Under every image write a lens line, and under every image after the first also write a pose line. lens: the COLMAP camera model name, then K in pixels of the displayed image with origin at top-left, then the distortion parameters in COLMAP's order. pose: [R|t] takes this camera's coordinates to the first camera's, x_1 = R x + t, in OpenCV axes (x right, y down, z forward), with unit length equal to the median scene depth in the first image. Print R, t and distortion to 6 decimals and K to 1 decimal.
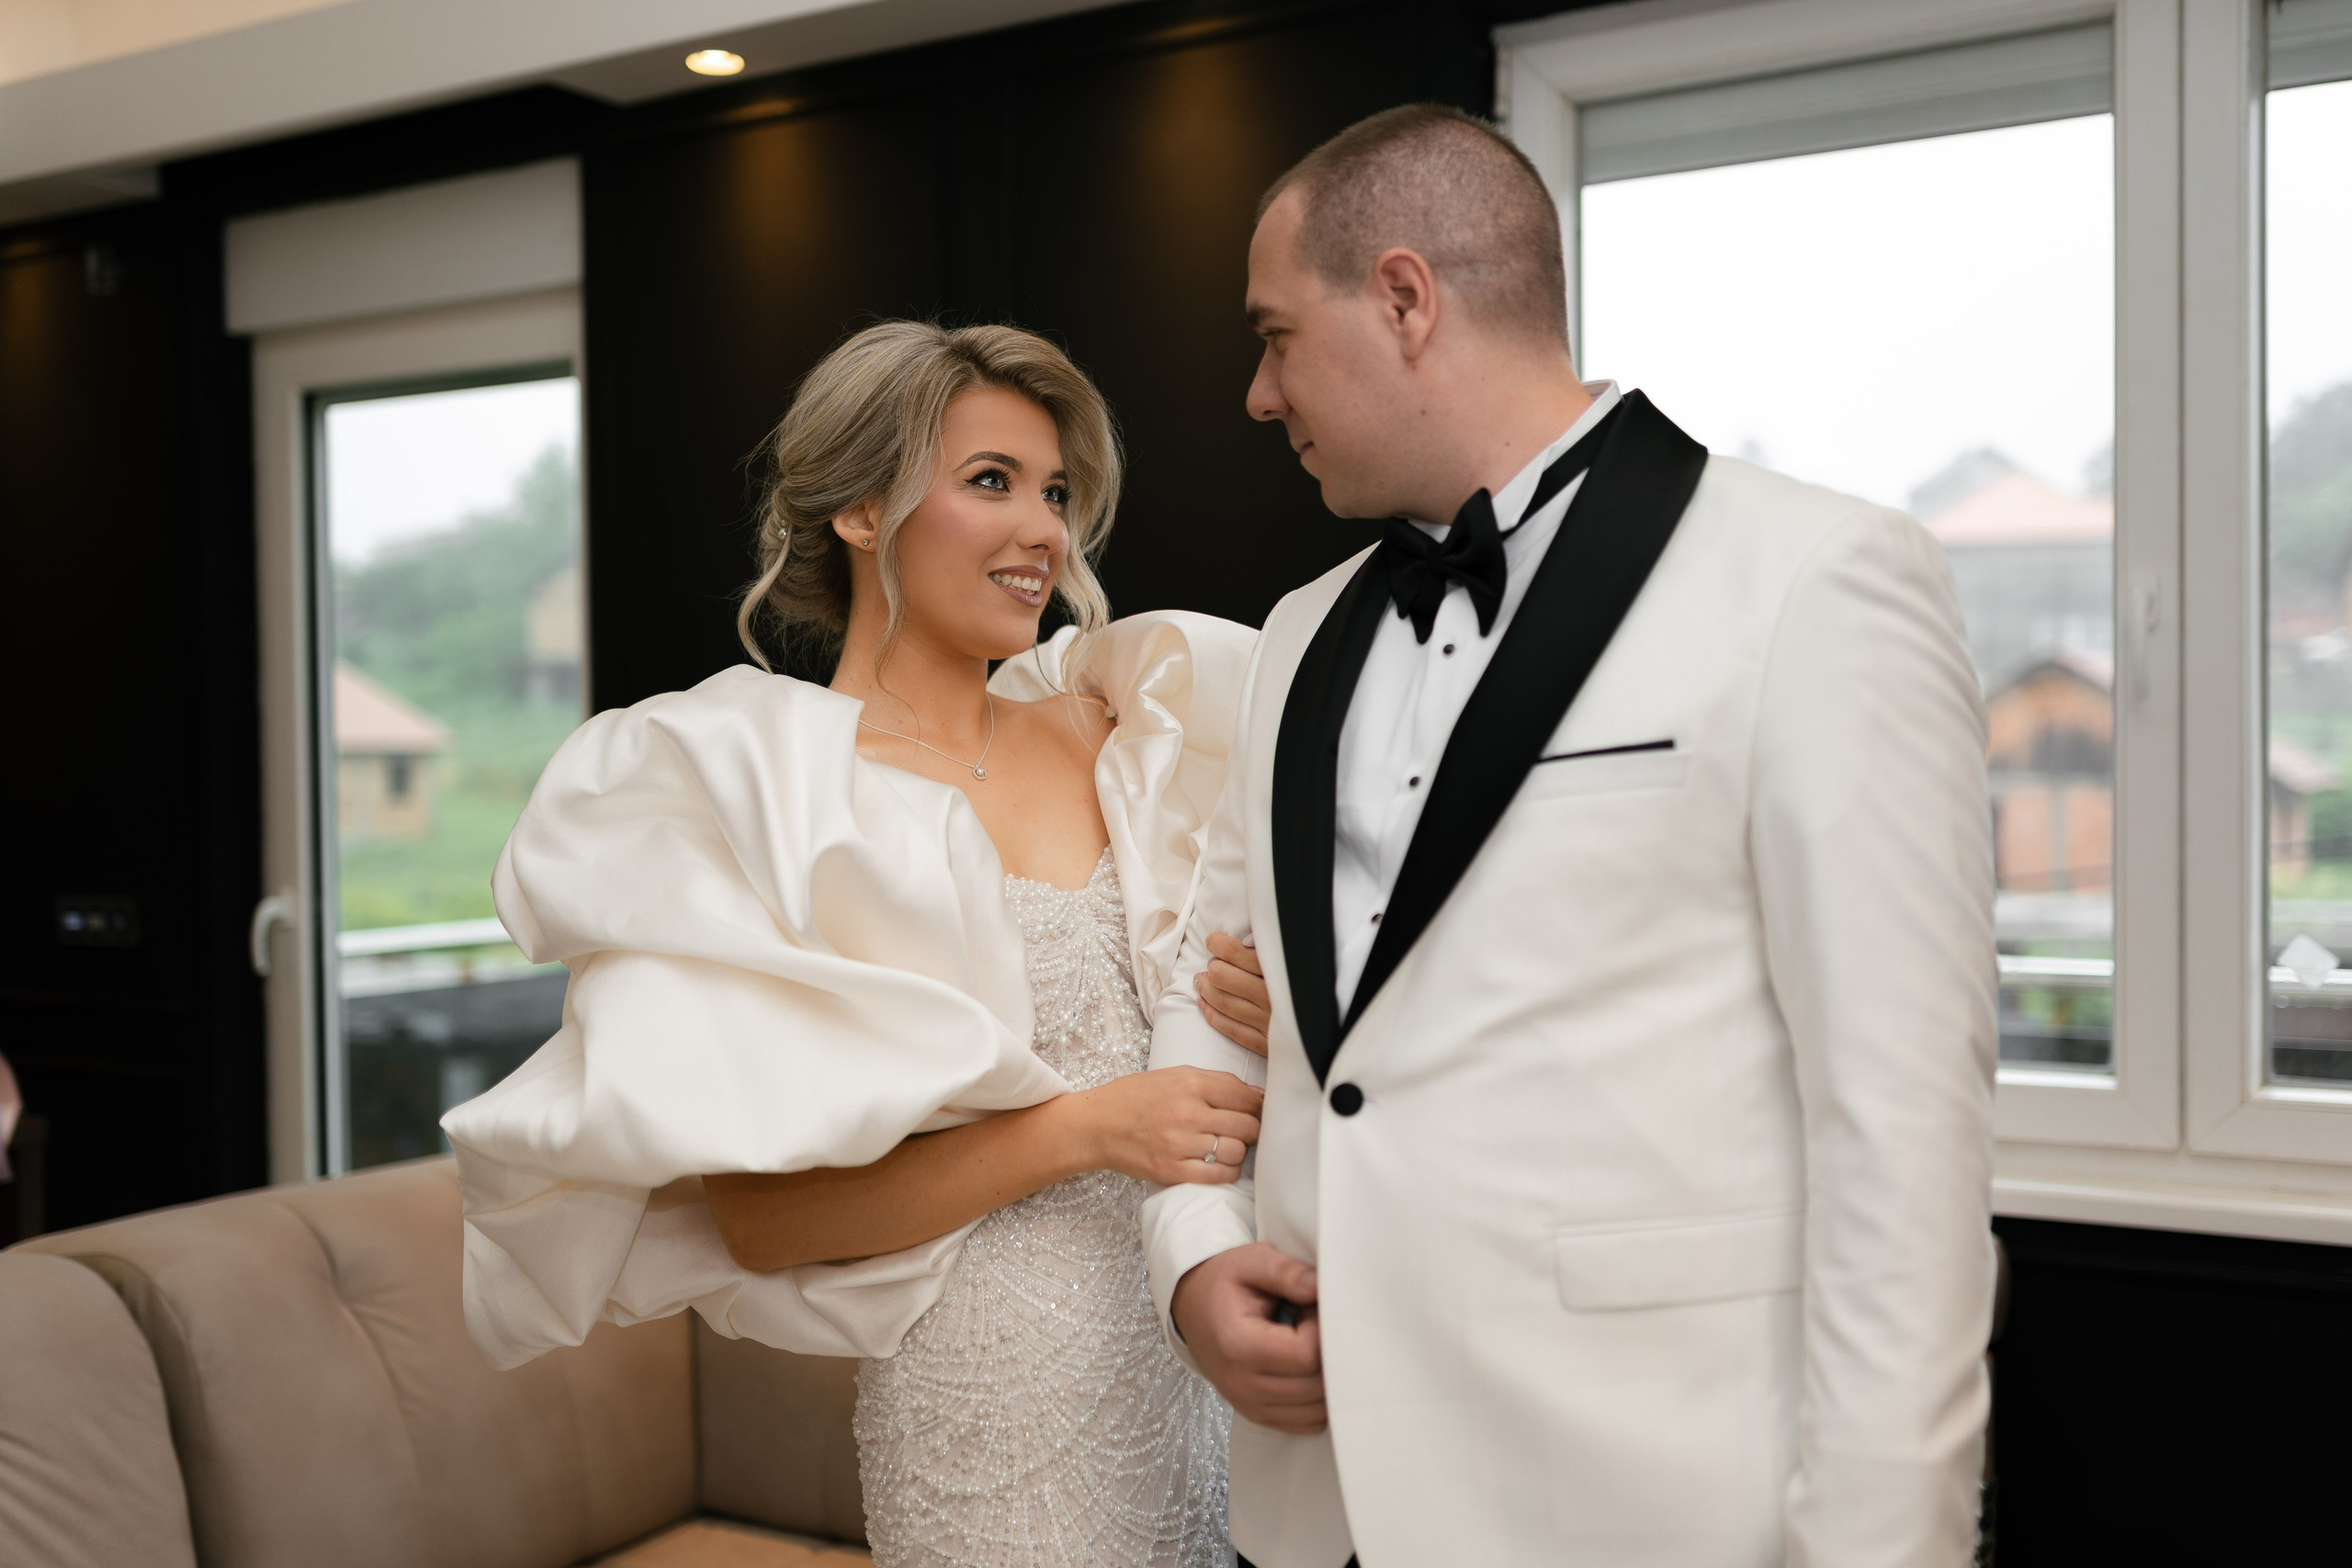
lens RADIAL K [[2525.4, 0, 1241.7], [0, 2525.4, 784.0], [0, 0, 1]] dist [0.008999, 0.000000]
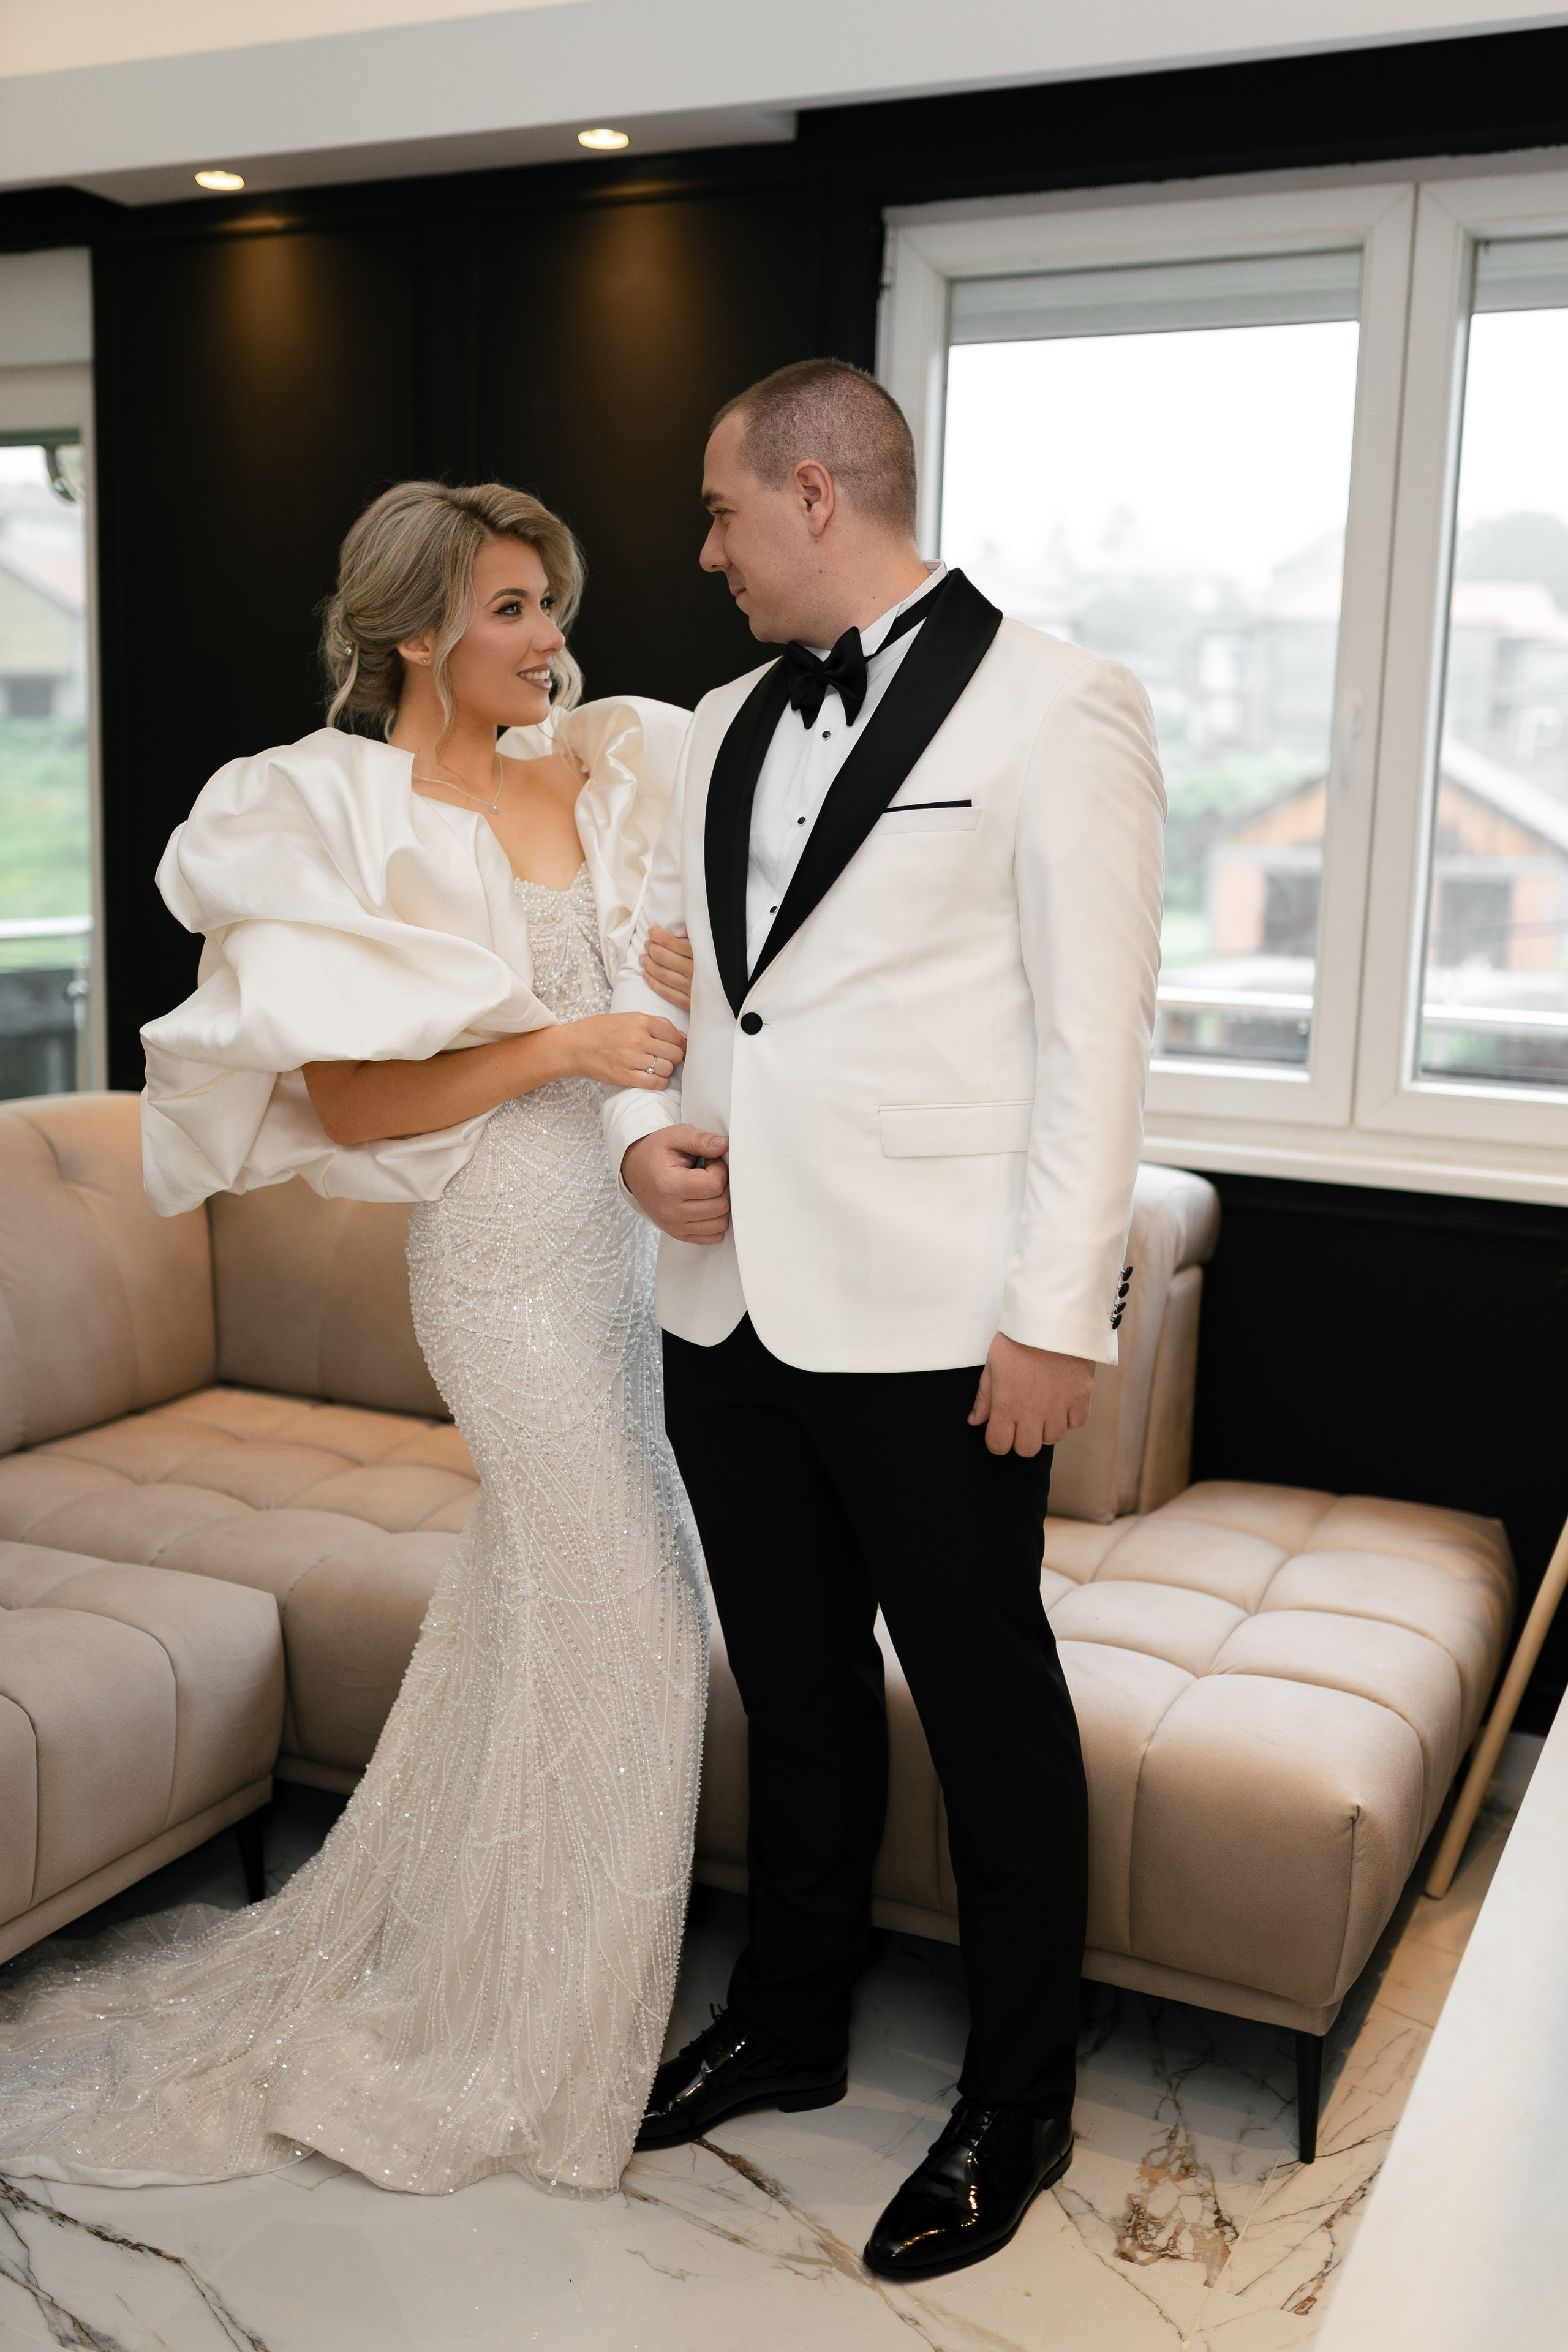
lens RADIAL K [[2358.1, 0, 877.1], [0, 2358.1, 1193.2], [0, 0, 1]] dist [0.007894, 0.000000]
pose [[0.993629, 0.025830, 0.109704, -0.033168], [-0.041884, 0.988300, 0.146660, 0.008462], [-0.104632, -0.150320, 0.983085, -0.386567]]
